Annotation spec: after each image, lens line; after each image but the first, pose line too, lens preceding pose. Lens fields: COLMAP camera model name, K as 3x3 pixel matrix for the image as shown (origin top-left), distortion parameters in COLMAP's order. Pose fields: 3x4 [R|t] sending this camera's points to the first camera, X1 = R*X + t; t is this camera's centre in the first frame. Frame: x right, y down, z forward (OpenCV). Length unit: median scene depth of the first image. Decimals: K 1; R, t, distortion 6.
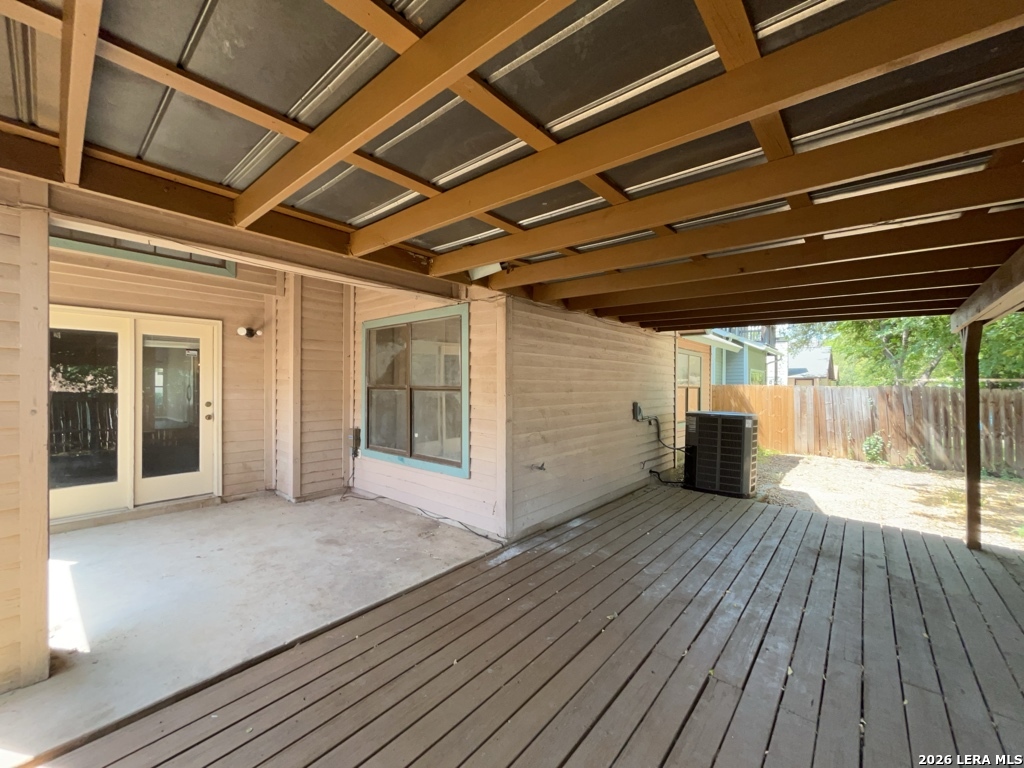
lens RADIAL K [[414.1, 0, 515.7], [0, 414.1, 384.0], [0, 0, 1]] dist [-0.002039, -0.000458]
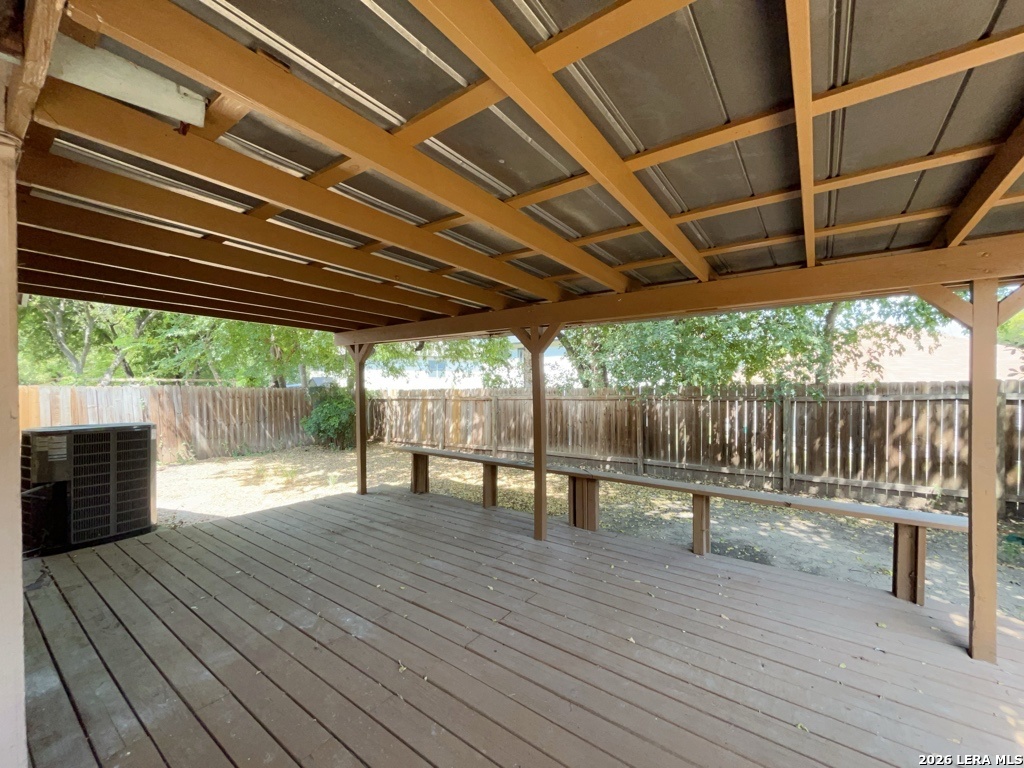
lens RADIAL K [[414.1, 0, 515.7], [0, 414.1, 384.0], [0, 0, 1]] dist [-0.002039, -0.000458]
pose [[-0.080852, -0.006569, 0.996704, -0.270647], [0.005668, 0.999959, 0.007051, -0.001276], [-0.996710, 0.006220, -0.080811, 0.378025]]
